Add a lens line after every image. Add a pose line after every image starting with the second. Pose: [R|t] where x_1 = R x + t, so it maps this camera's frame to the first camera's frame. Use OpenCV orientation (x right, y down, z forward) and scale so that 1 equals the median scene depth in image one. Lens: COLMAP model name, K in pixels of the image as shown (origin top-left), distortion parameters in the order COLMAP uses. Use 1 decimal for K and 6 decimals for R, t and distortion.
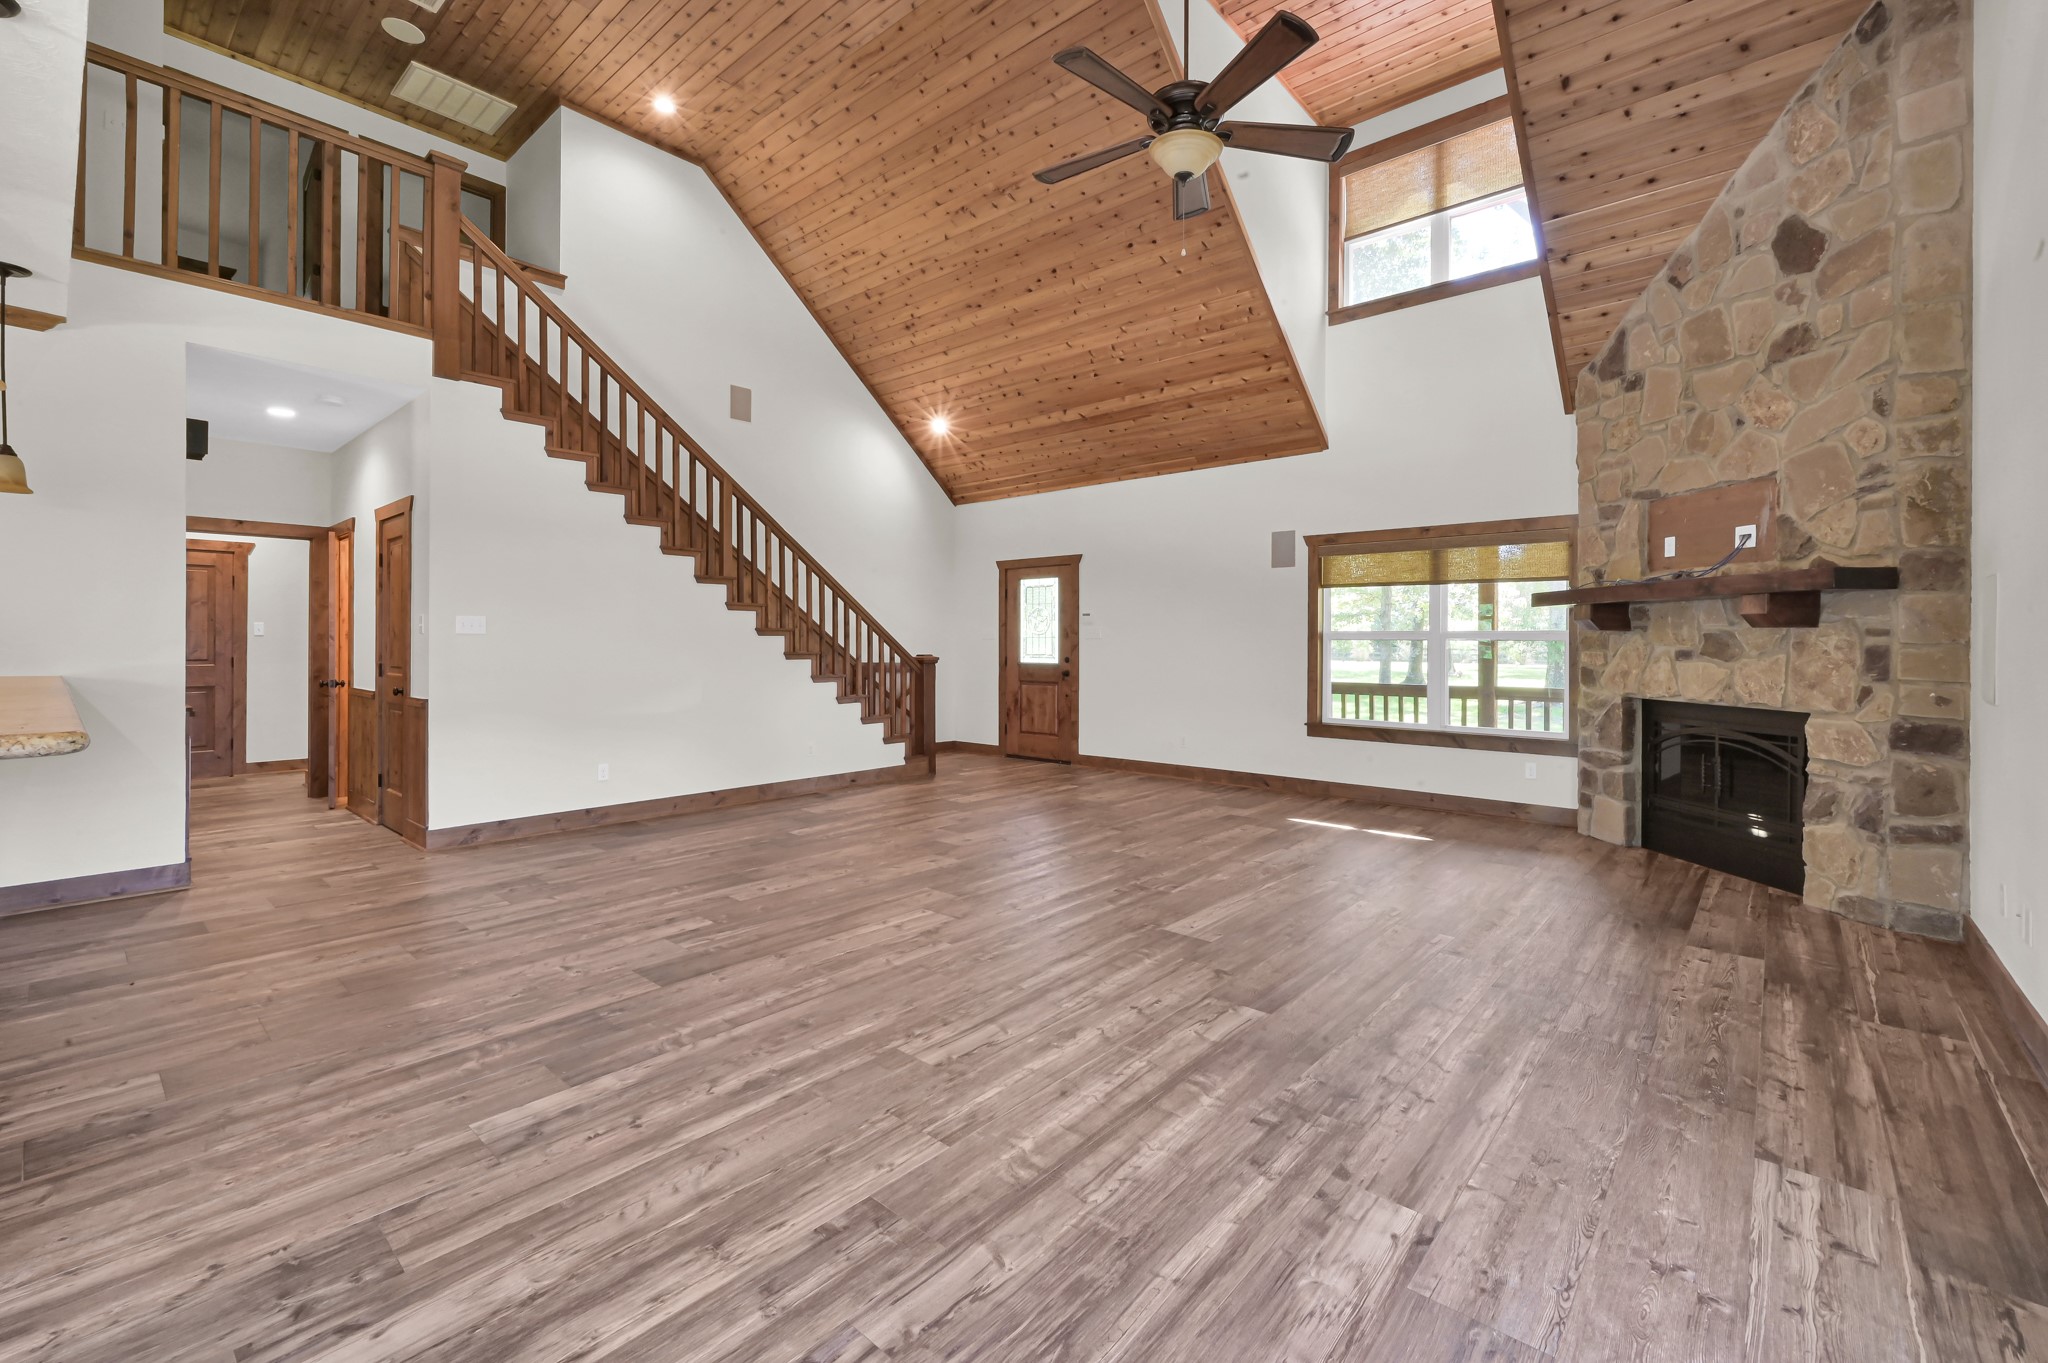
lens RADIAL K [[863.9, 0, 1033.1], [0, 863.9, 641.4], [0, 0, 1]] dist [0.001301, 0.000879]
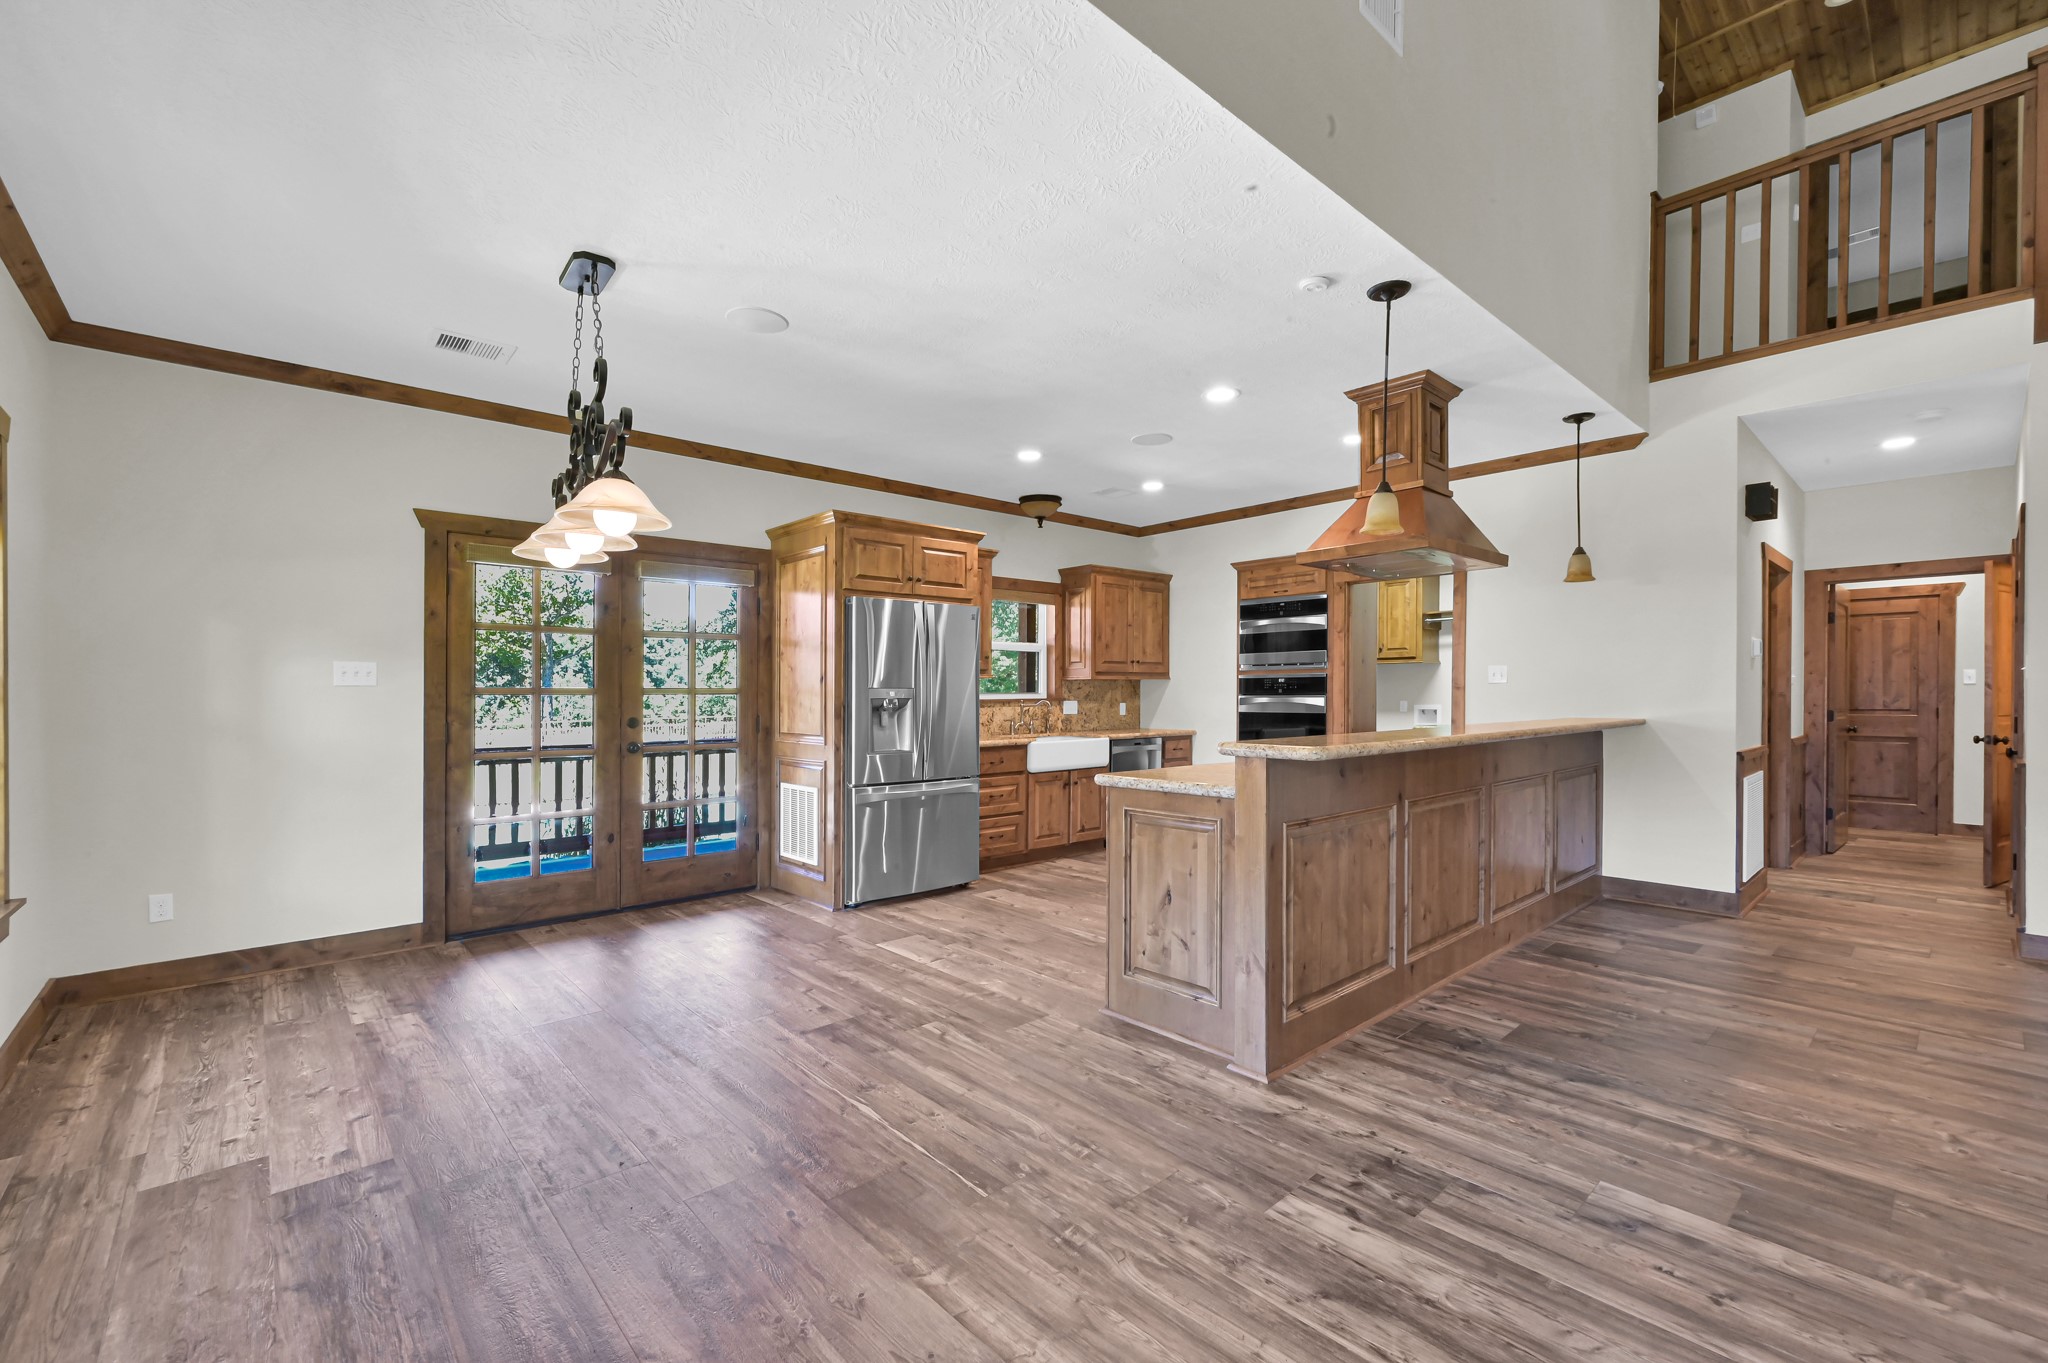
lens RADIAL K [[863.9, 0, 1030.2], [0, 863.9, 688.0], [0, 0, 1]] dist [0.001301, 0.000879]
pose [[-0.119587, -0.009144, -0.992782, 0.384215], [0.005086, 0.999939, -0.009823, 0.004529], [0.992811, -0.006224, -0.119534, 0.448520]]
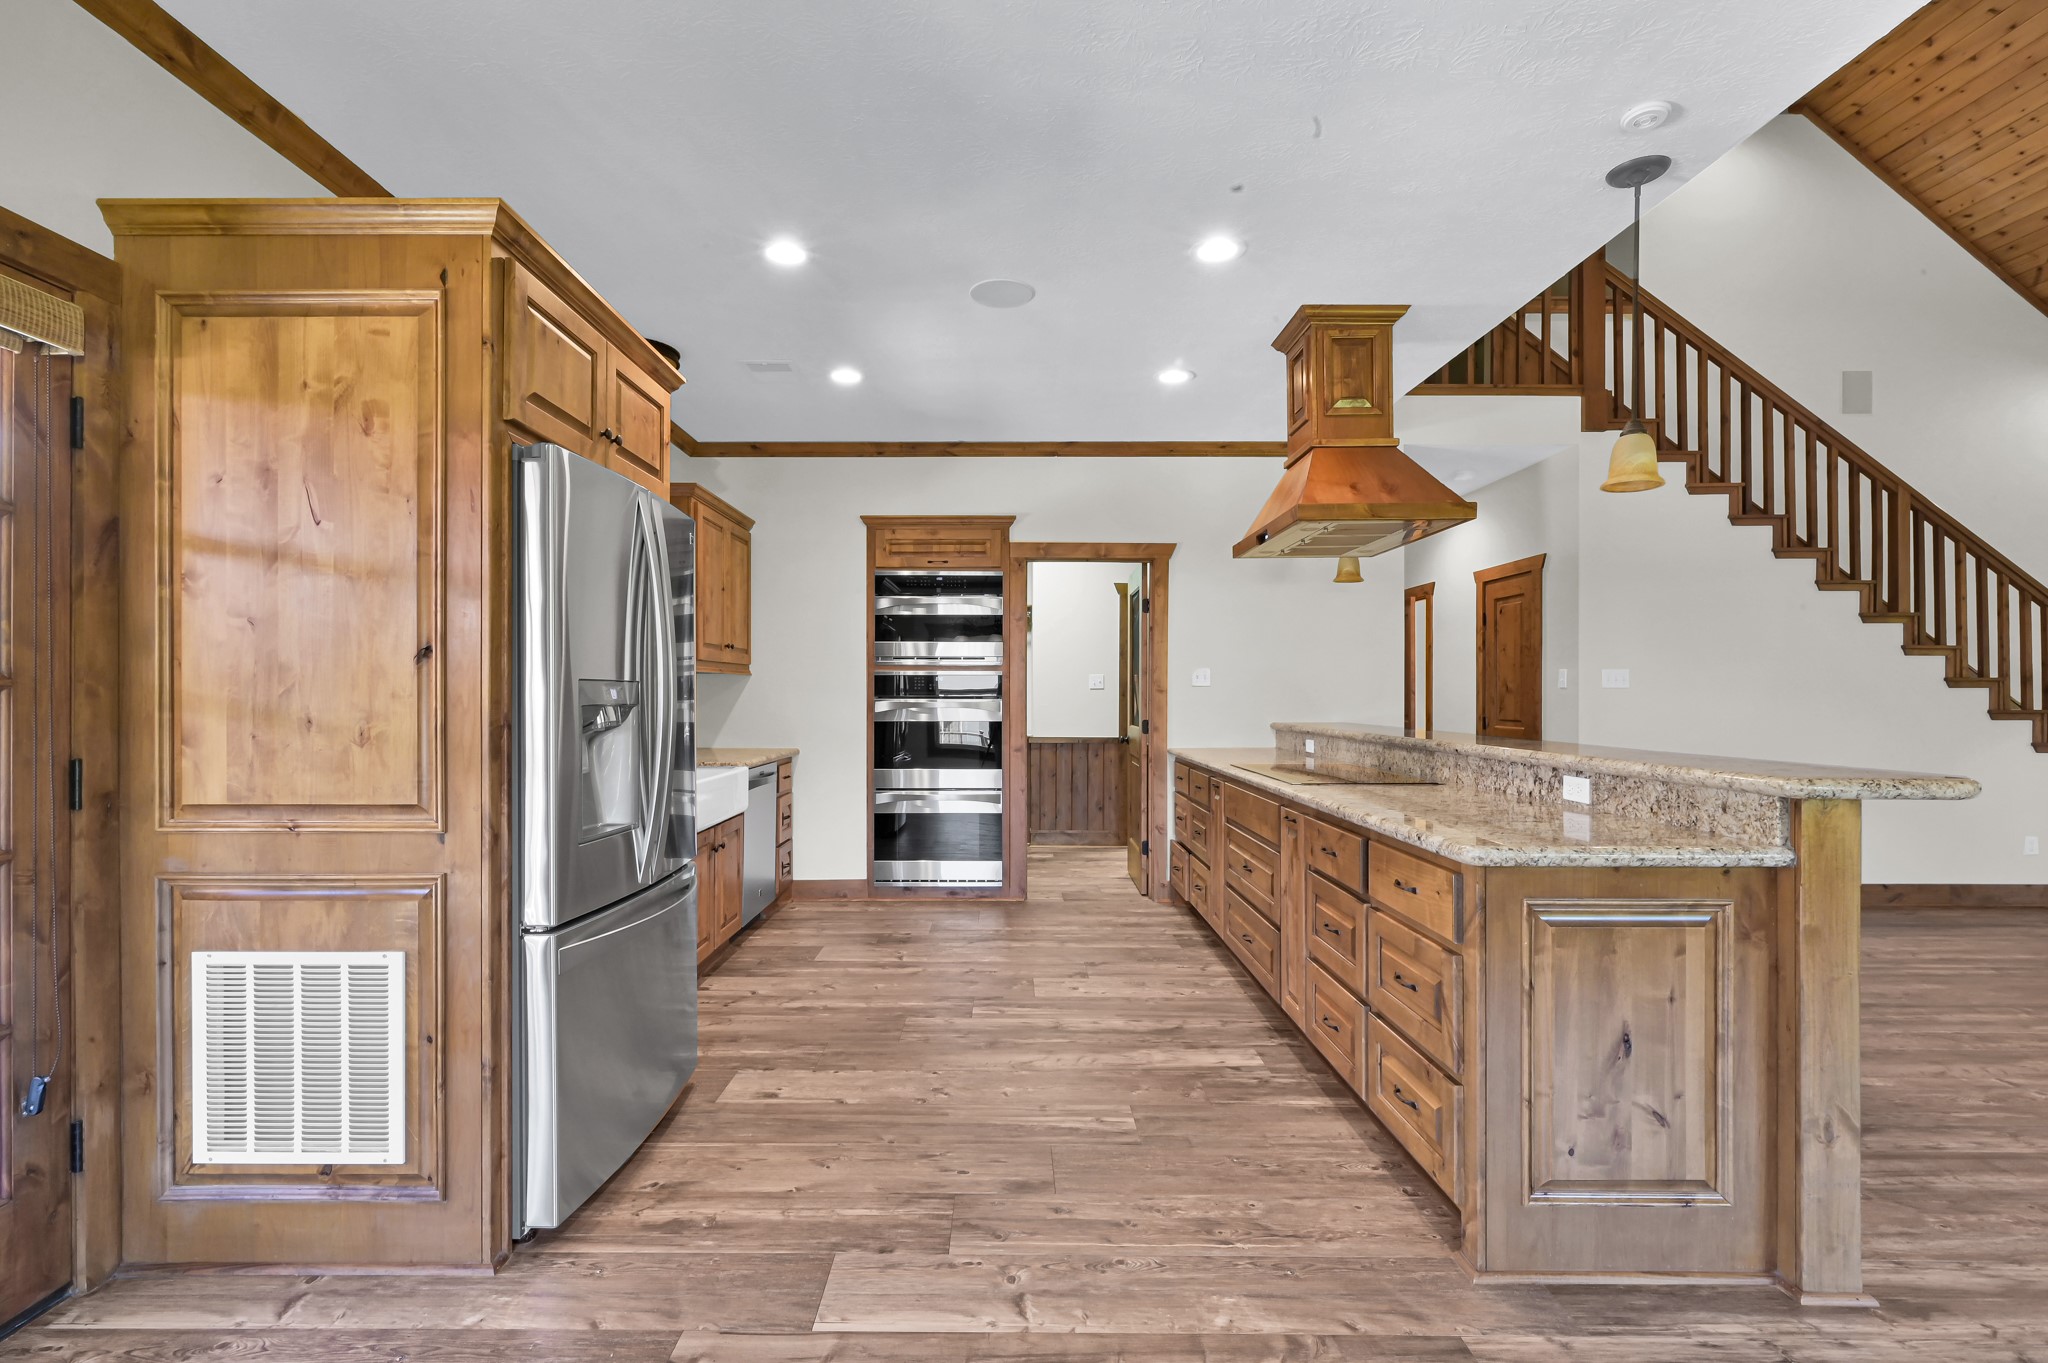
lens RADIAL K [[929.0, 0, 1012.4], [0, 929.0, 696.9], [0, 0, 1]] dist [-0.000014, 0.000548]
pose [[0.650930, -0.000152, -0.759138, -0.678178], [0.001039, 0.999999, 0.000691, -0.000849], [0.759137, -0.001238, 0.650929, -0.457807]]
